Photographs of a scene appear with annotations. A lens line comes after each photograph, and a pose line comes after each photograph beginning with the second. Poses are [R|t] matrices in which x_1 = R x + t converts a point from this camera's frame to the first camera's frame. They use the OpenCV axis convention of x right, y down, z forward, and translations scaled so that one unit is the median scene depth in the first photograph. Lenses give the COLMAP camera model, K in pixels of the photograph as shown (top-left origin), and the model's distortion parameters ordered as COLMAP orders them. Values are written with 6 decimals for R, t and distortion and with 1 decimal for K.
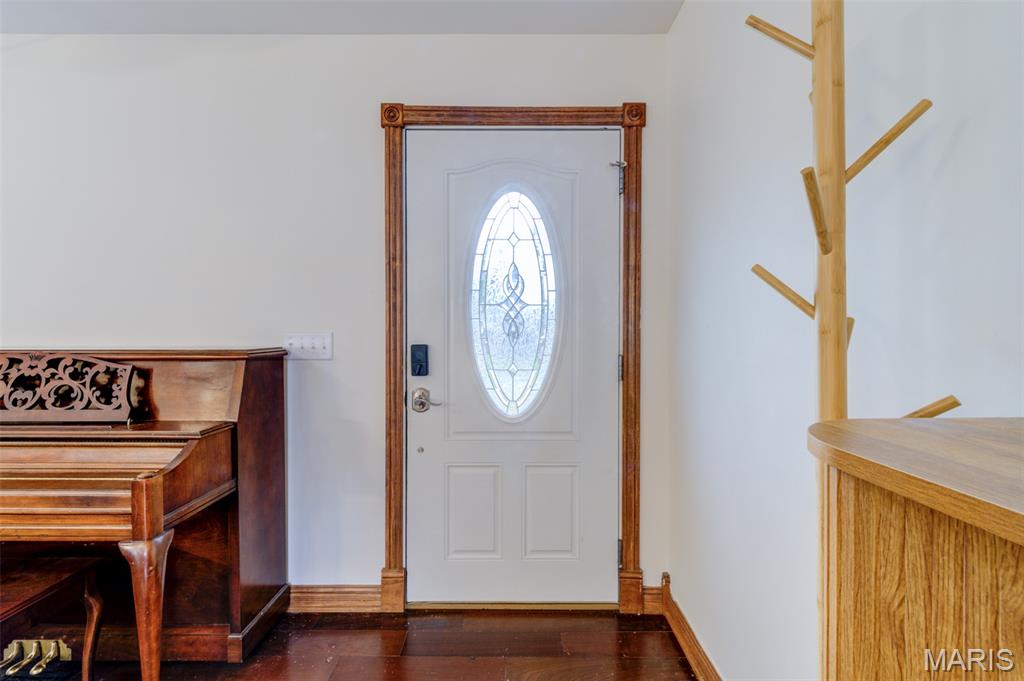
lens RADIAL K [[400.0, 0, 513.6], [0, 400.0, 342.4], [0, 0, 1]] dist [0.003173, -0.000262]
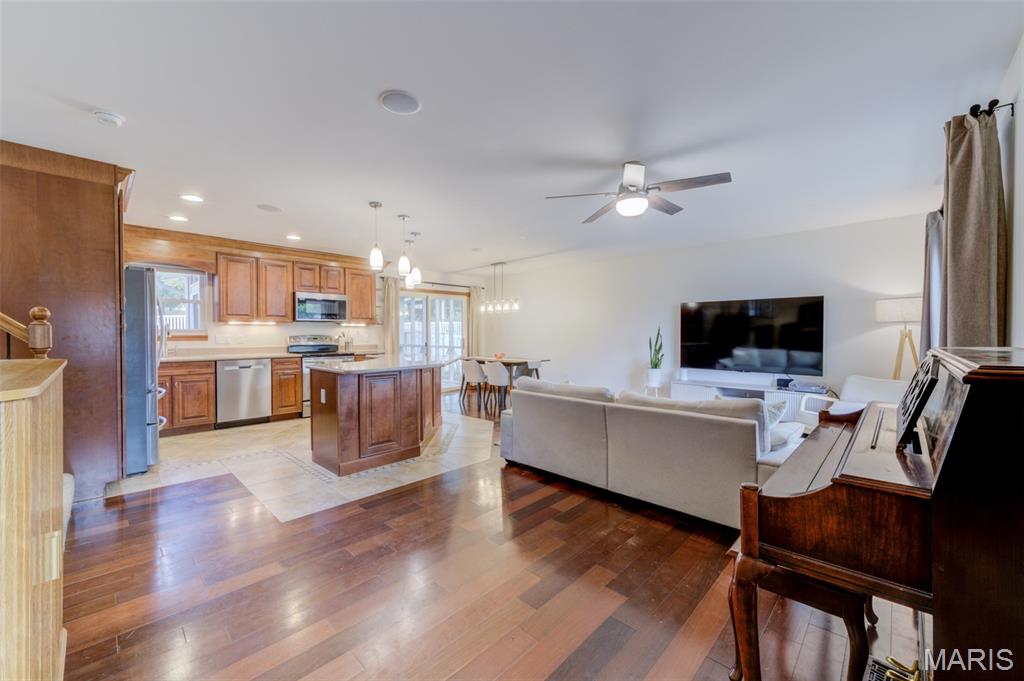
lens RADIAL K [[400.0, 0, 504.1], [0, 400.0, 339.4], [0, 0, 1]] dist [0.003173, -0.000262]
pose [[-0.705617, 0.015898, -0.708415, 0.072575], [0.001640, 0.999782, 0.020803, -0.013405], [0.708591, 0.013517, -0.705490, 0.699123]]
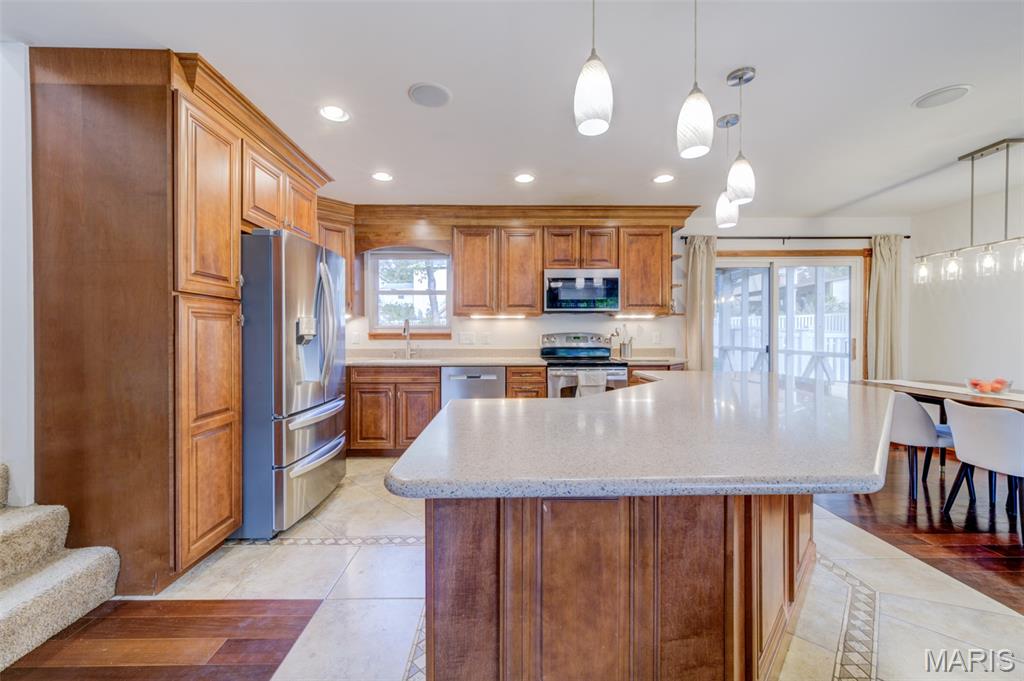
lens RADIAL K [[400.0, 0, 504.2], [0, 400.0, 339.0], [0, 0, 1]] dist [0.003173, -0.000262]
pose [[-0.999864, 0.008643, -0.014069, -0.830294], [0.008374, 0.999783, 0.019100, 0.007356], [0.014231, 0.018979, -0.999719, -0.645097]]
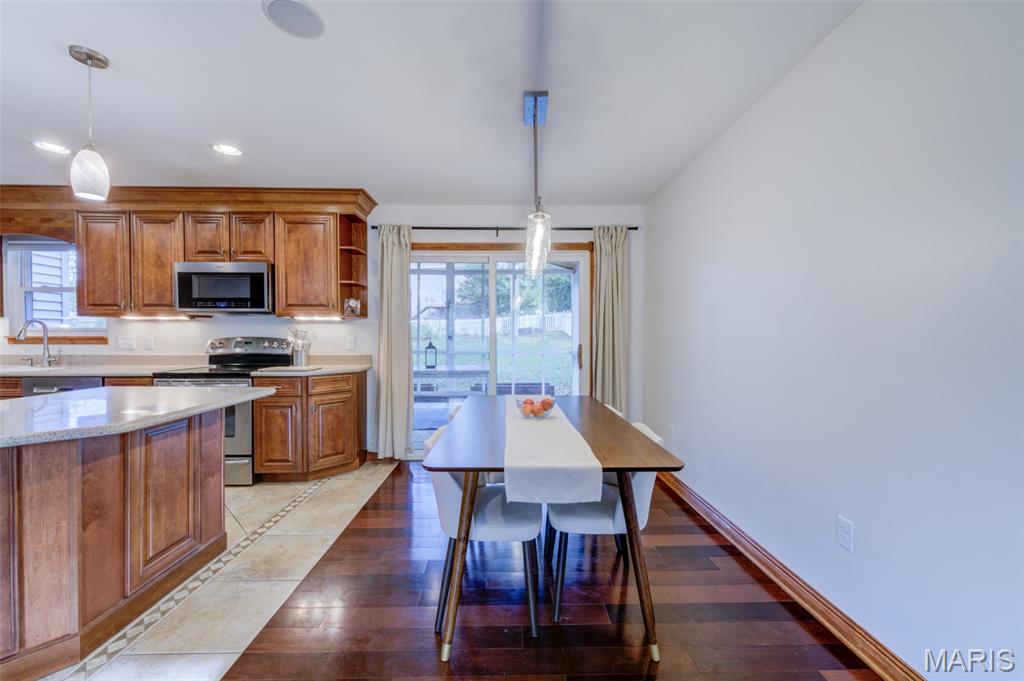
lens RADIAL K [[400.0, 0, 514.5], [0, 400.0, 342.5], [0, 0, 1]] dist [0.003173, -0.000262]
pose [[-0.999719, 0.004401, -0.023296, -2.698867], [0.003806, 0.999667, 0.025514, 0.000573], [0.023400, 0.025418, -0.999403, -0.954629]]
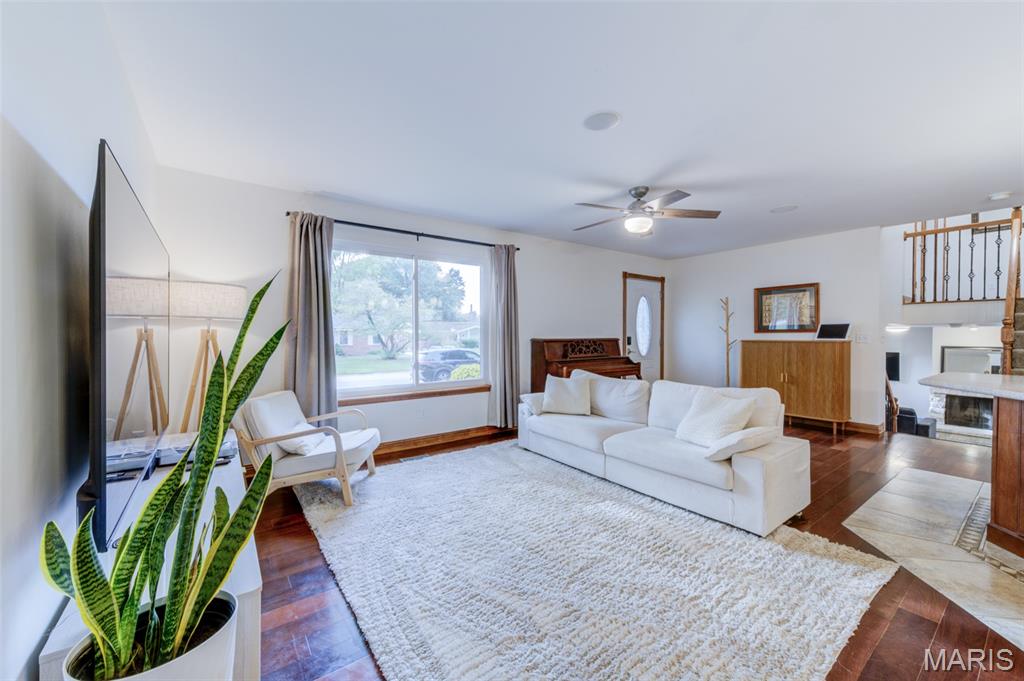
lens RADIAL K [[400.0, 0, 518.2], [0, 400.0, 343.6], [0, 0, 1]] dist [0.003173, -0.000262]
pose [[0.800540, -0.011241, 0.599175, -3.267887], [0.001706, 0.999863, 0.016479, 0.005905], [-0.599278, -0.012170, 0.800449, -1.348501]]
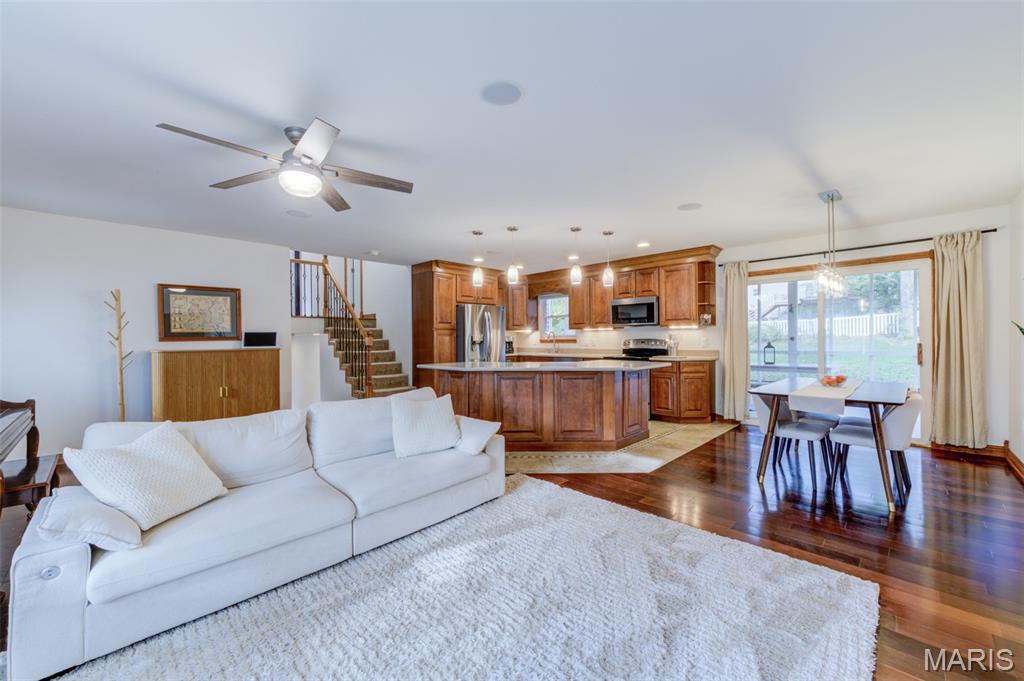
lens RADIAL K [[400.0, 0, 509.7], [0, 400.0, 339.5], [0, 0, 1]] dist [0.003173, -0.000262]
pose [[-0.707966, 0.010427, 0.706169, -3.076333], [0.017426, 0.999844, 0.002707, -0.004801], [-0.706031, 0.014223, -0.708038, 0.384107]]
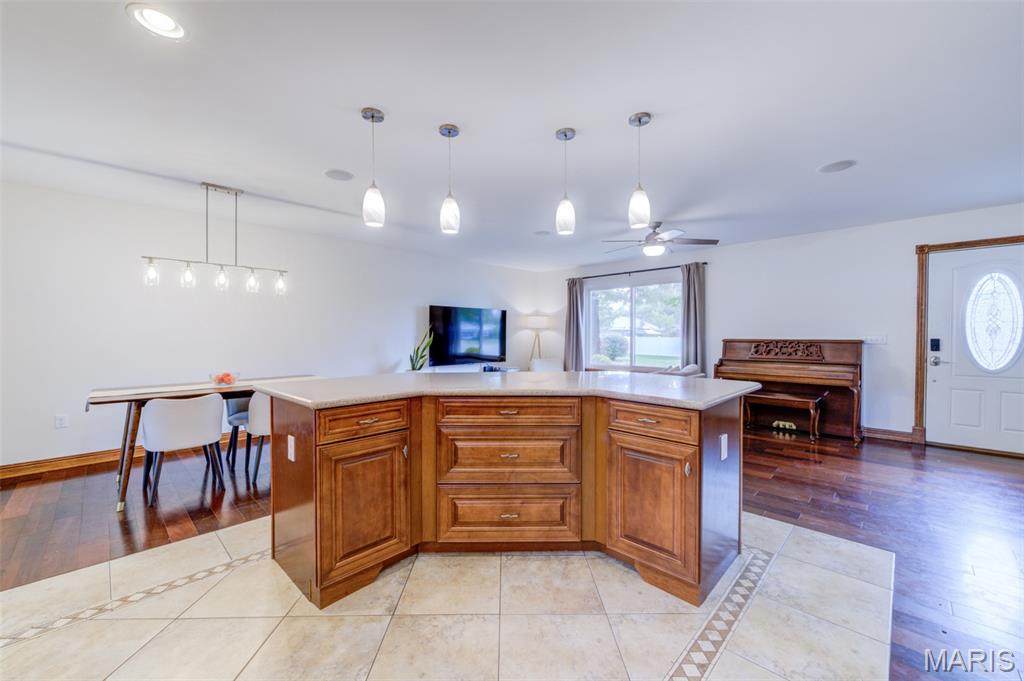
lens RADIAL K [[400.0, 0, 511.6], [0, 400.0, 338.6], [0, 0, 1]] dist [0.003173, -0.000262]
pose [[0.713375, 0.012086, -0.700679, -0.365907], [-0.009685, 0.999926, 0.007387, 0.012423], [0.700716, 0.001516, 0.713439, -2.654338]]
